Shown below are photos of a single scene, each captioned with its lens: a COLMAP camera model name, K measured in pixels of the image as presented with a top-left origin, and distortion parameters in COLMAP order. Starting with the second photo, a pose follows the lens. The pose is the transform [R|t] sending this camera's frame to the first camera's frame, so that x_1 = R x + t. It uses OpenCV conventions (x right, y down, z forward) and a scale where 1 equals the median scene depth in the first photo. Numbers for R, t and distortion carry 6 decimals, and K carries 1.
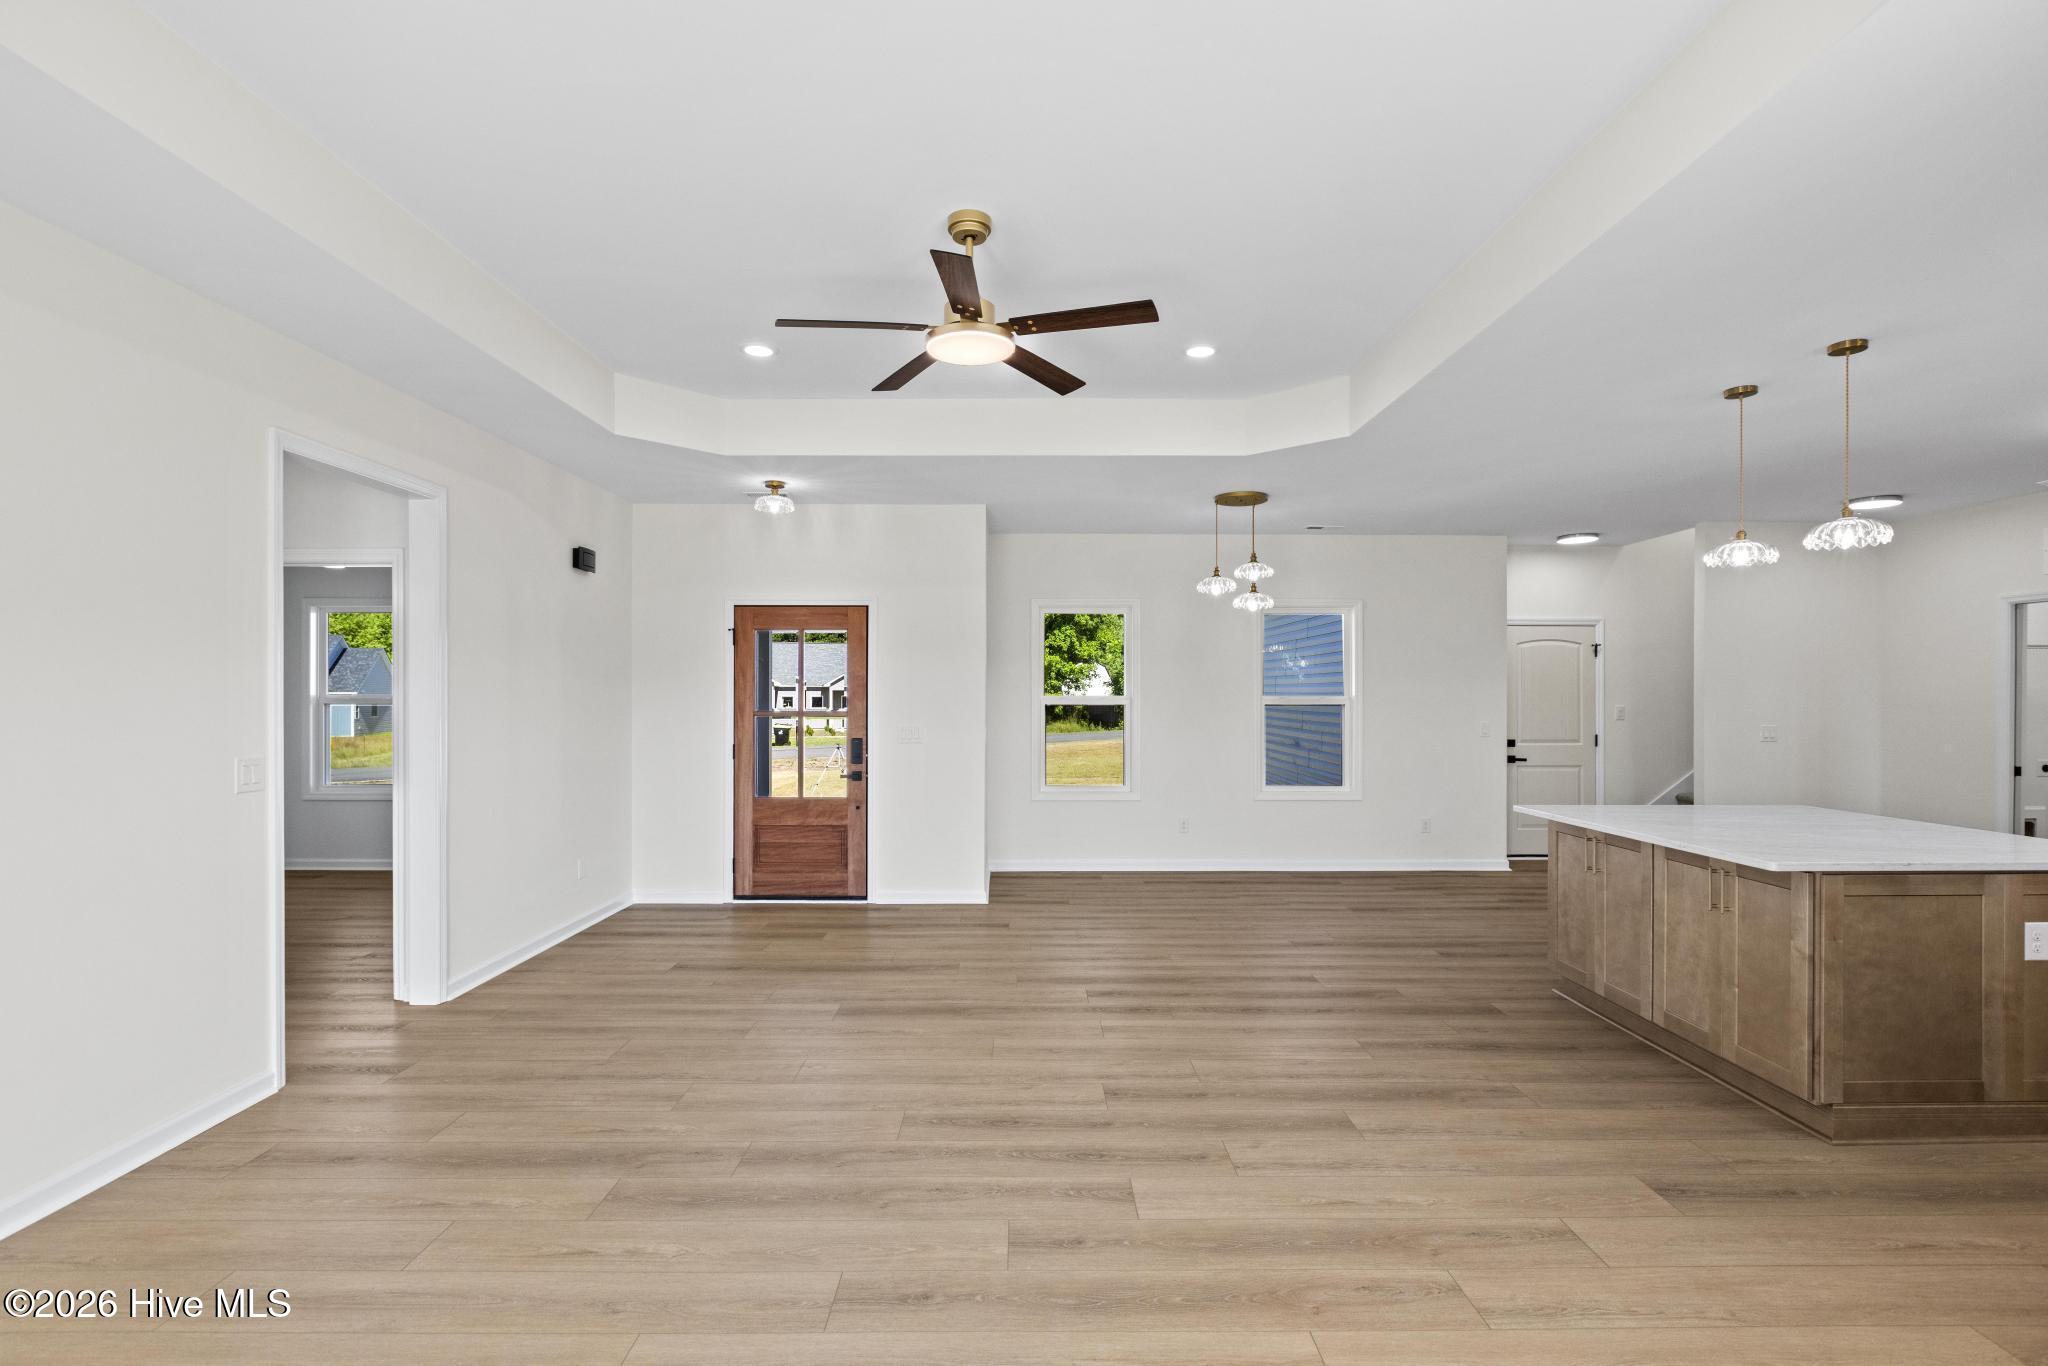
lens RADIAL K [[959.1, 0, 1029.8], [0, 959.1, 710.5], [0, 0, 1]] dist [-0.007541, 0.000707]
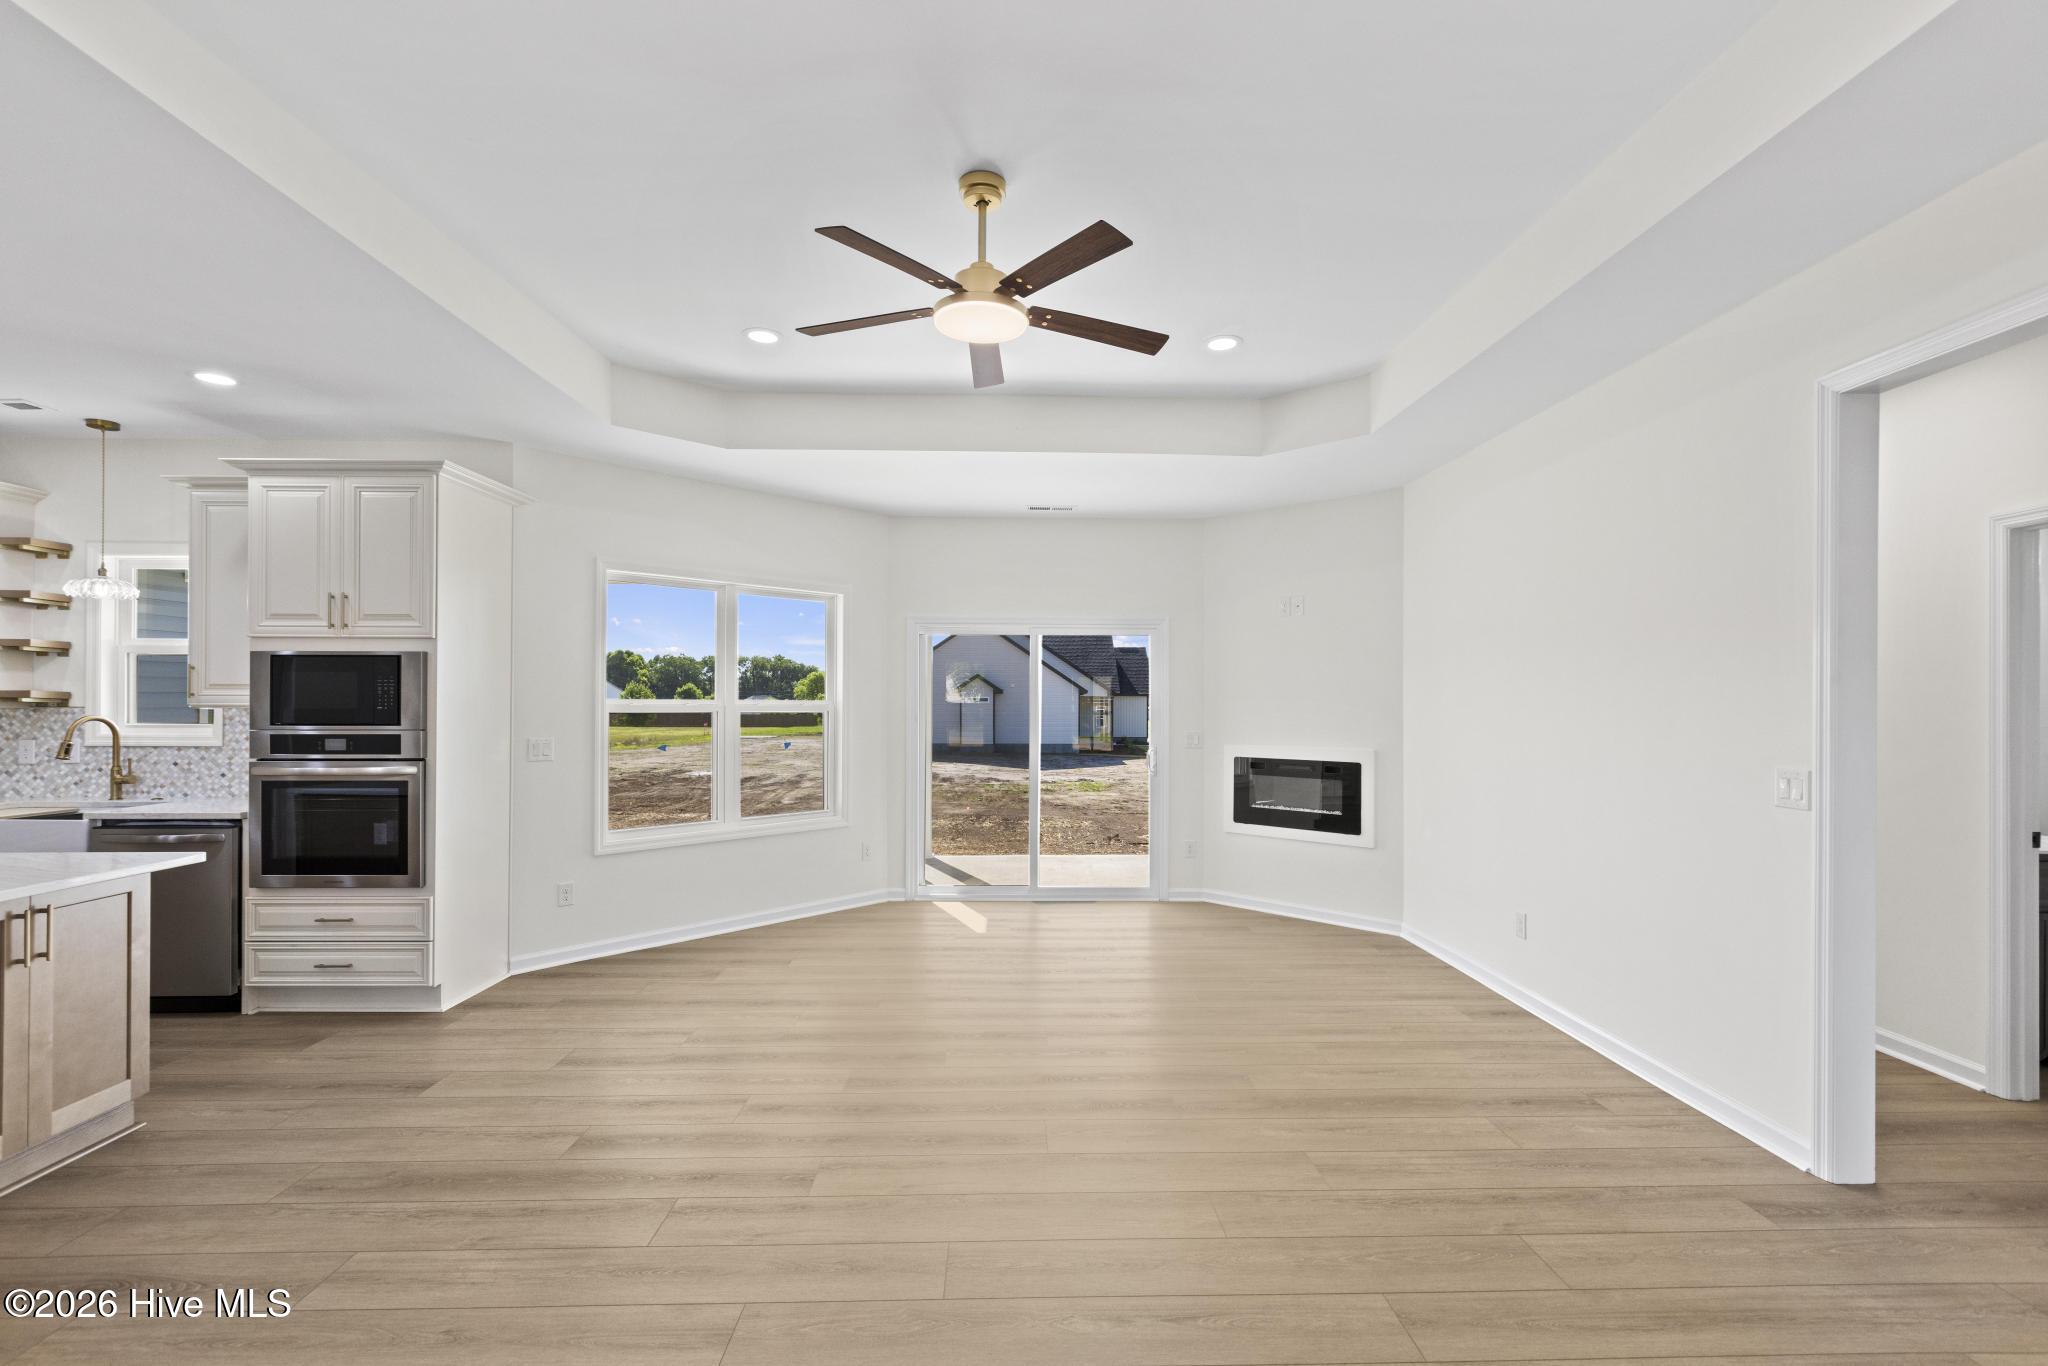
lens RADIAL K [[918.6, 0, 1034.8], [0, 918.6, 700.7], [0, 0, 1]] dist [-0.001904, -0.000431]
pose [[-0.999809, -0.003967, -0.019149, -0.087055], [-0.004334, 0.999807, 0.019162, -0.023580], [0.019070, 0.019241, -0.999633, 1.646899]]
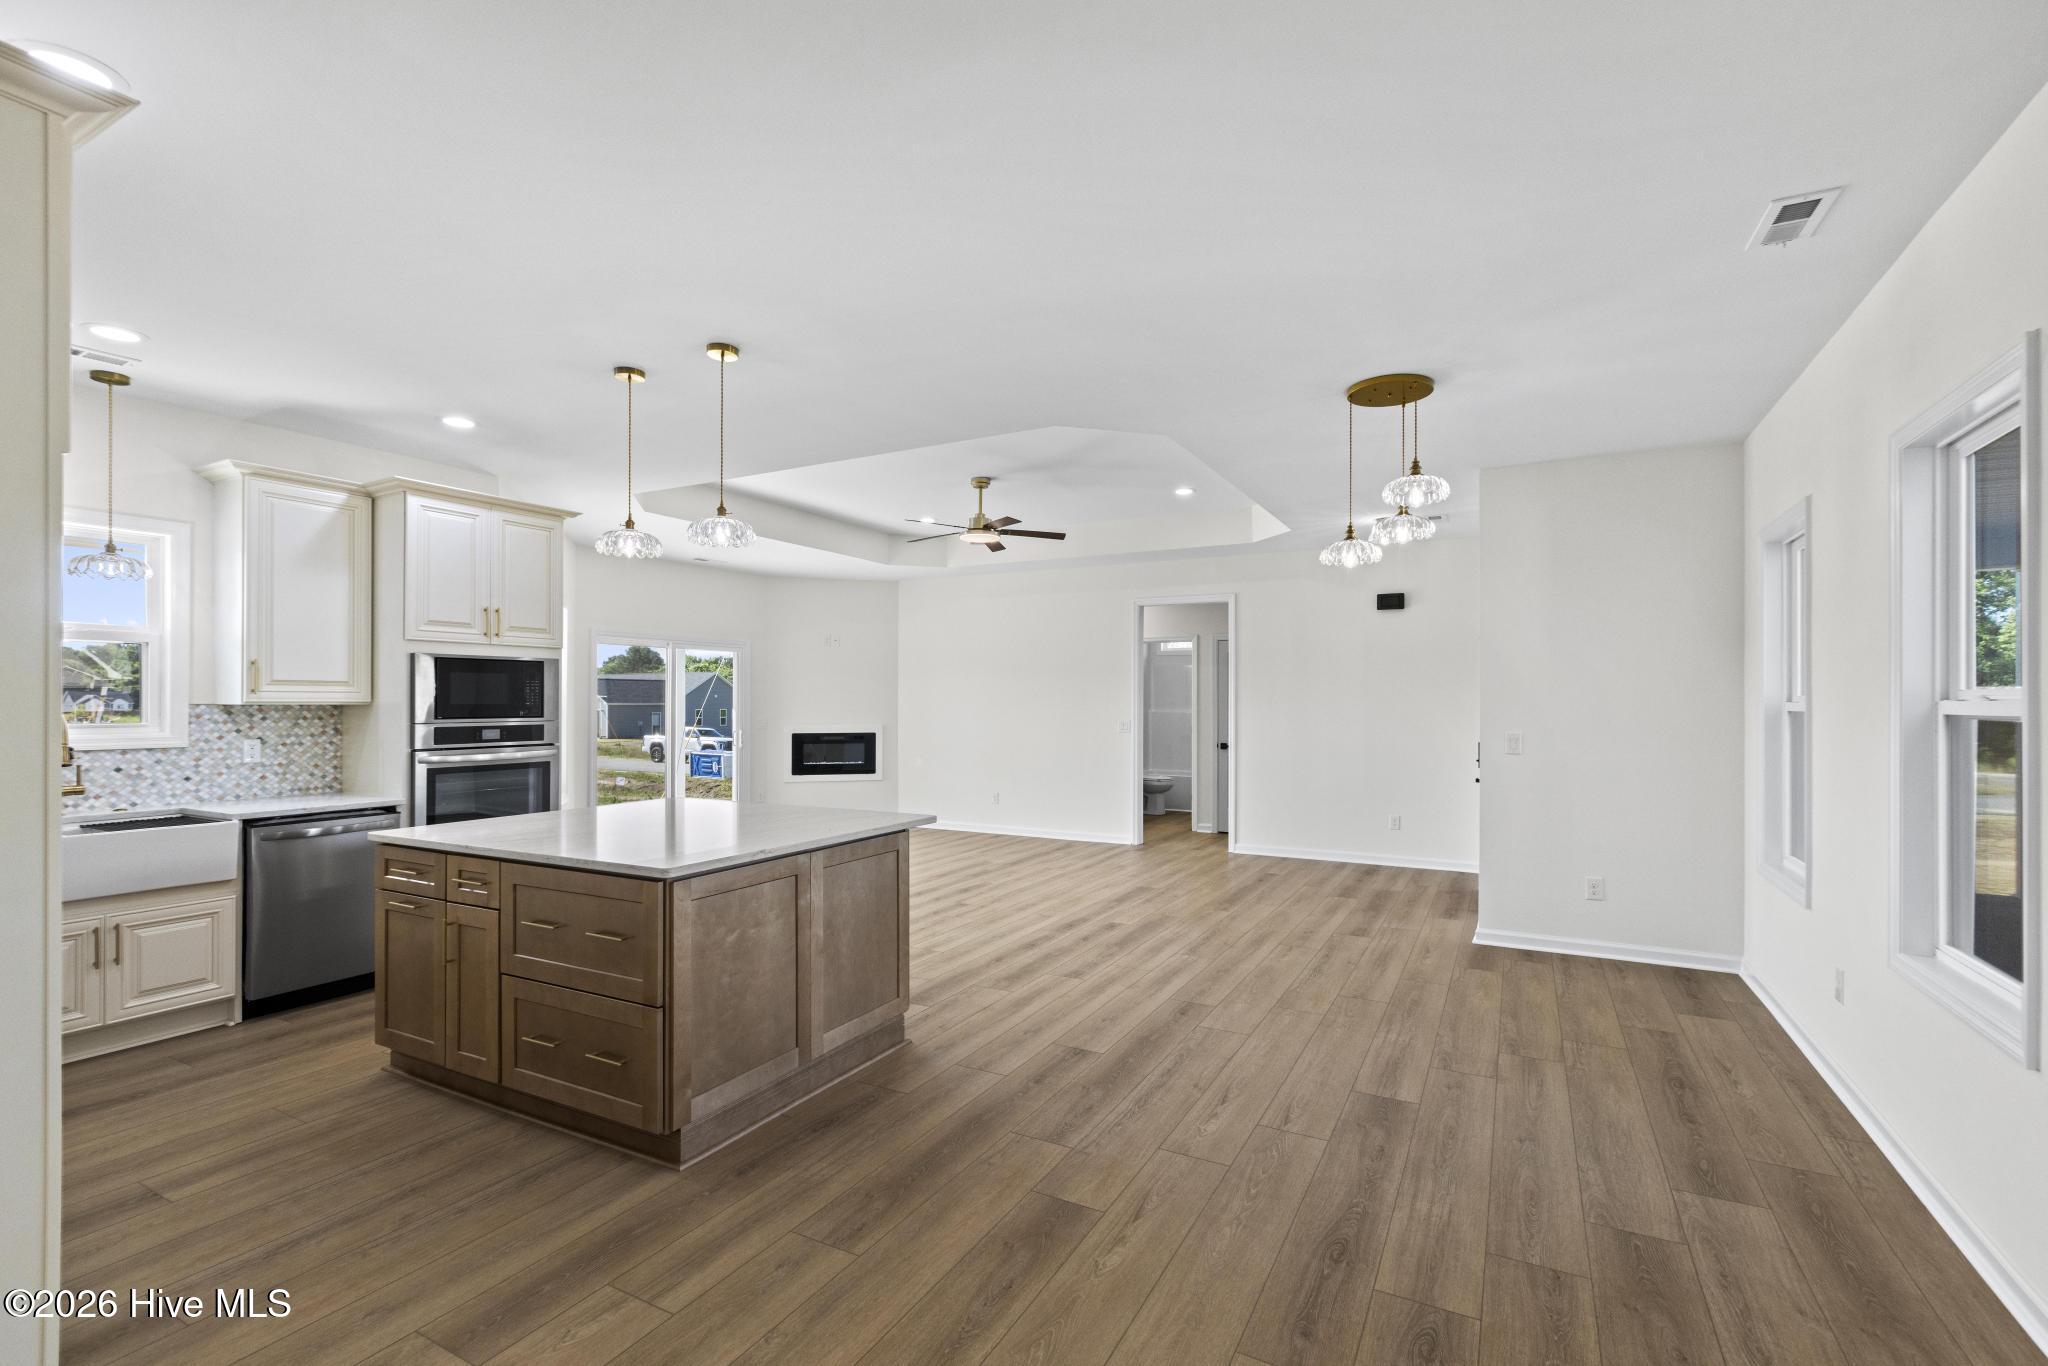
lens RADIAL K [[918.6, 0, 1034.8], [0, 918.6, 700.7], [0, 0, 1]] dist [-0.001904, -0.000431]
pose [[-0.472747, -0.003209, -0.881192, 1.514072], [-0.023125, 0.999694, 0.008766, -0.024071], [0.880895, 0.024522, -0.472676, 1.836669]]
